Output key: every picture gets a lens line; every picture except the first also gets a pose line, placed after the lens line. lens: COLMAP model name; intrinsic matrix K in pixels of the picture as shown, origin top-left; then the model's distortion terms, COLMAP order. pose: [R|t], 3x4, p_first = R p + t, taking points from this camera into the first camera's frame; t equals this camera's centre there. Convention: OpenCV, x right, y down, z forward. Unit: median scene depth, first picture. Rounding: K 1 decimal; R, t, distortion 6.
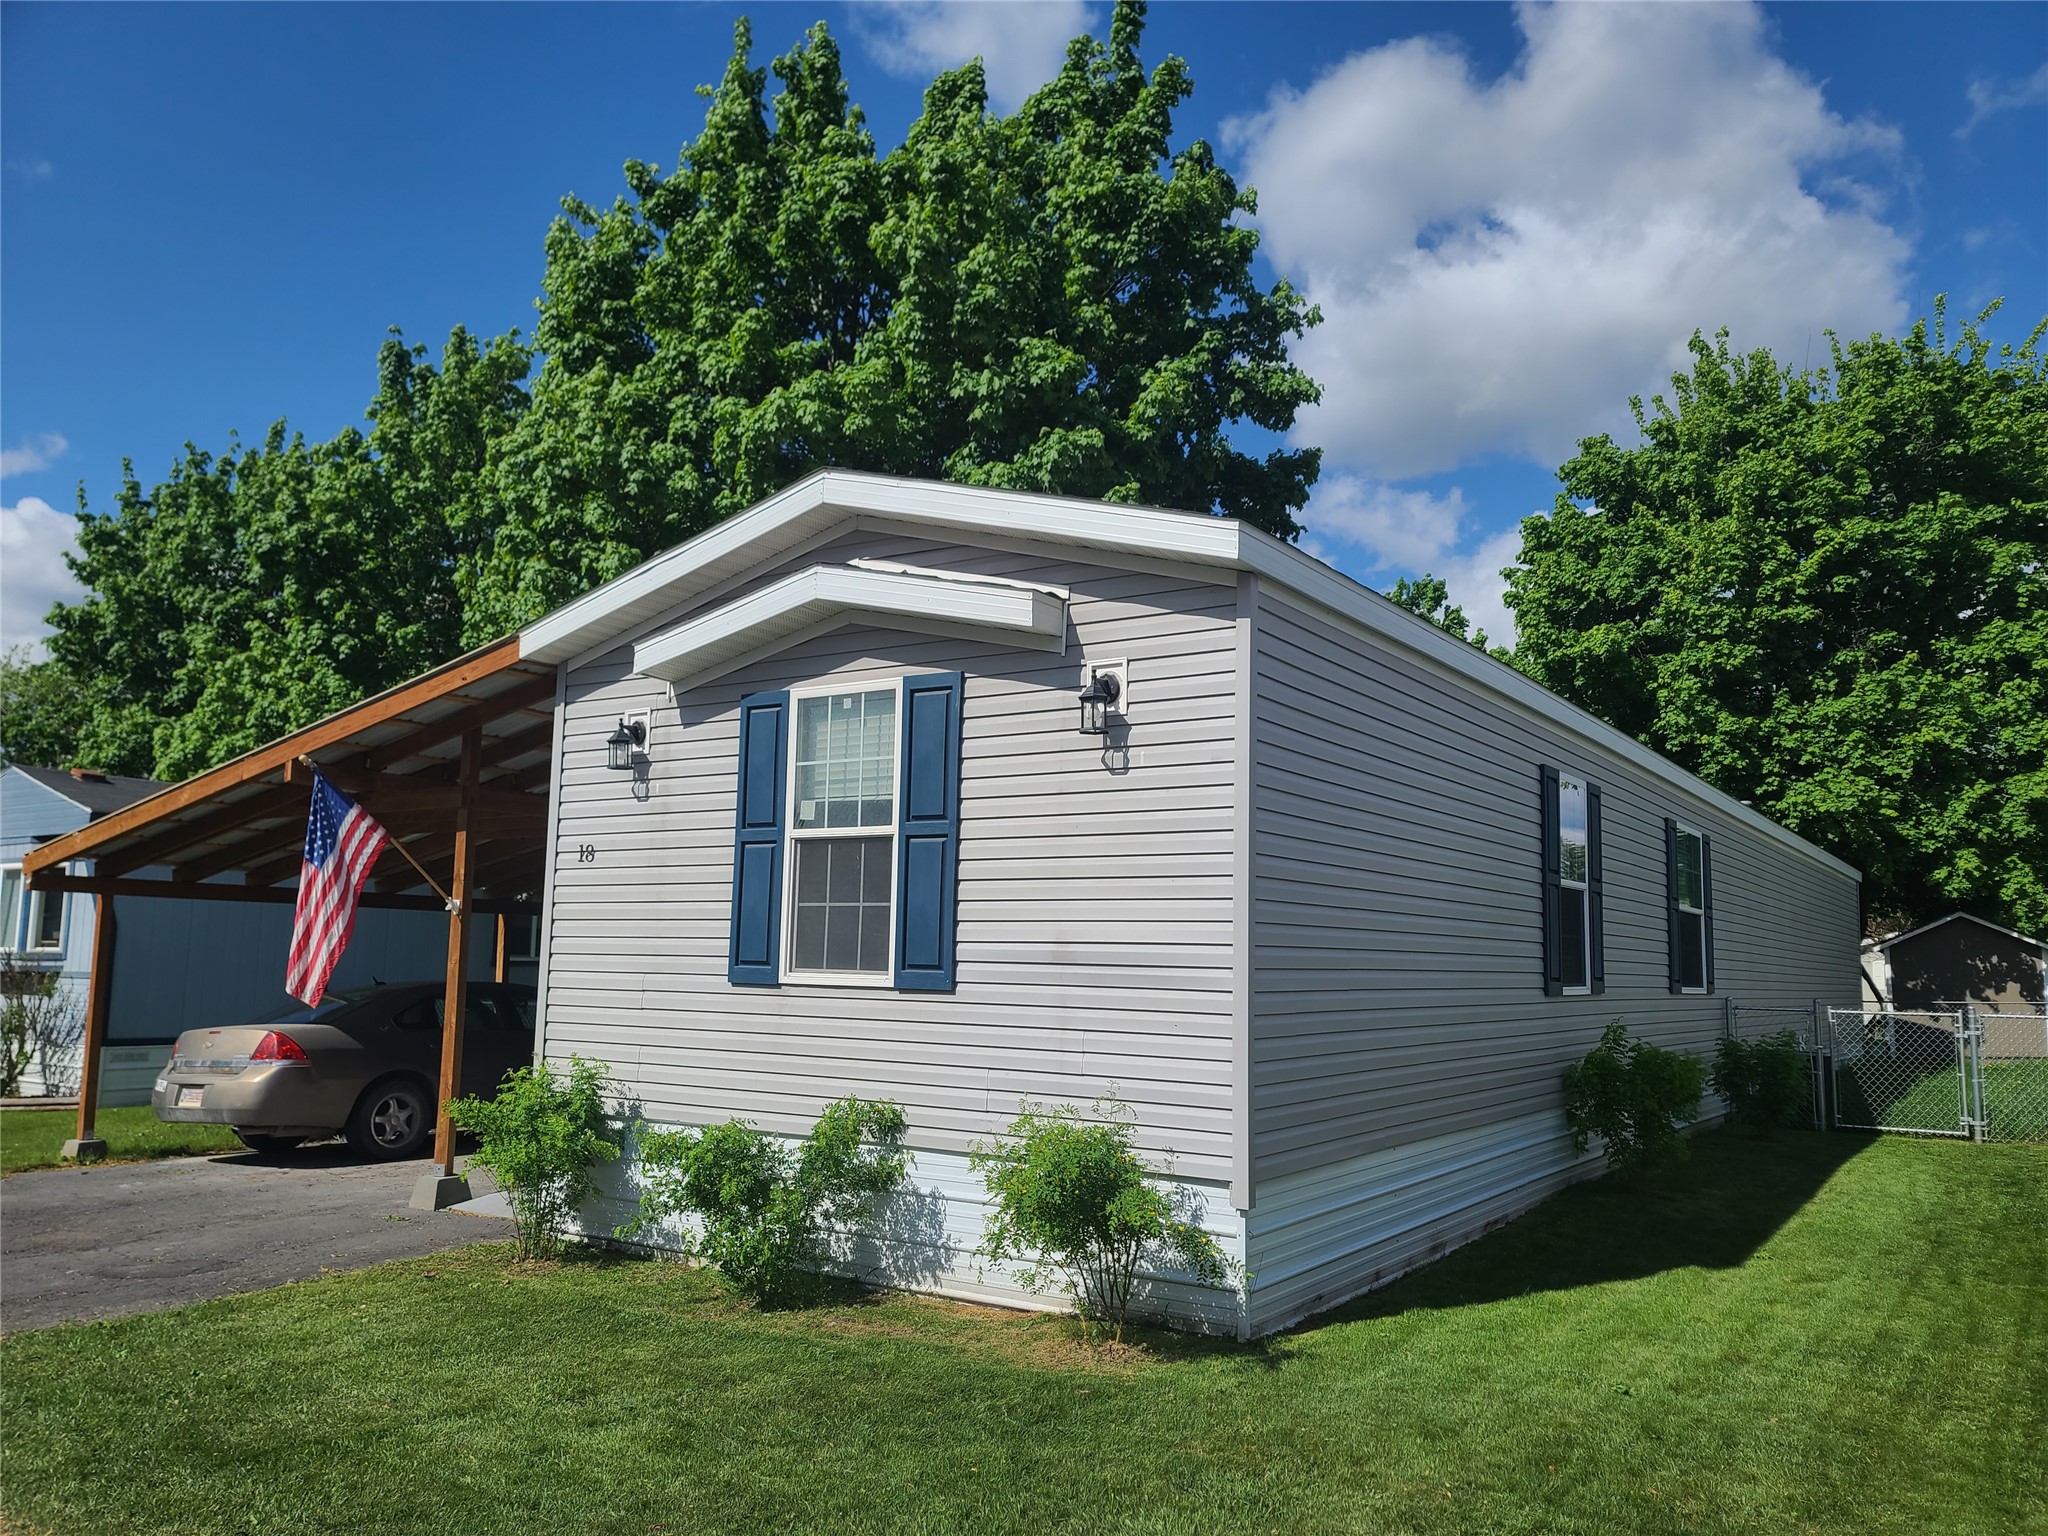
lens RADIAL K [[1477.8, 0, 1027.7], [0, 1477.8, 780.2], [0, 0, 1]] dist [0.054213, 0.005864]
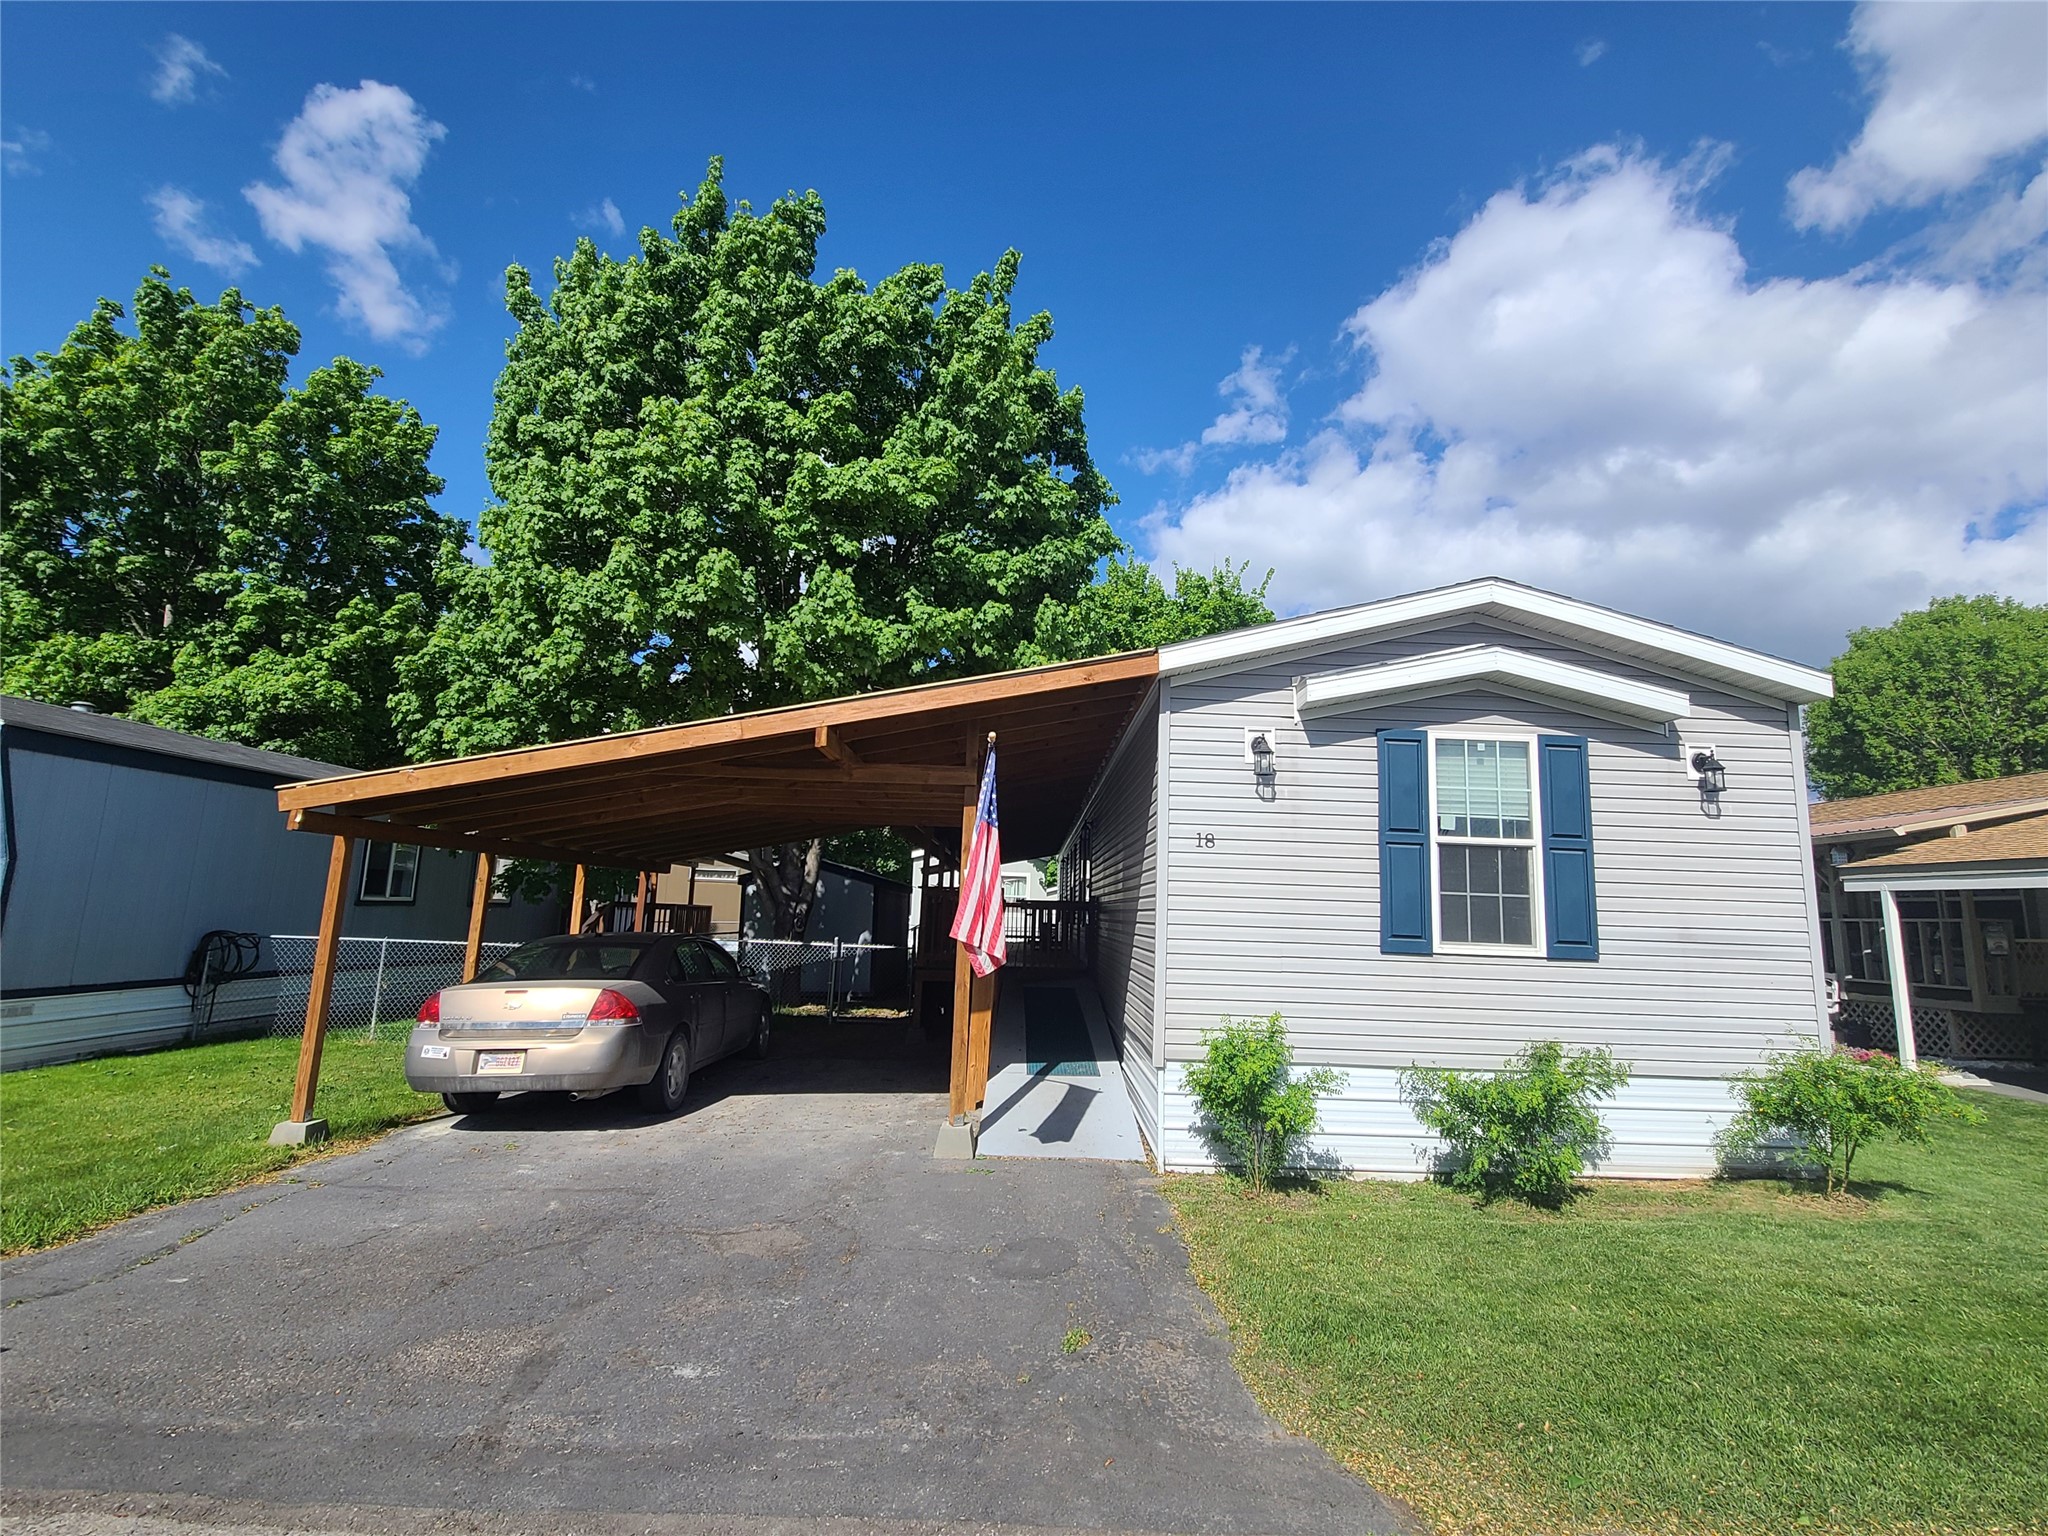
lens RADIAL K [[934.2, 0, 1029.3], [0, 934.2, 746.9], [0, 0, 1]] dist [0.007715, -0.000187]
pose [[0.824569, 0.101045, 0.556665, -0.937800], [-0.084167, 0.994882, -0.055916, 0.031632], [-0.559466, -0.000746, 0.828853, 0.507731]]
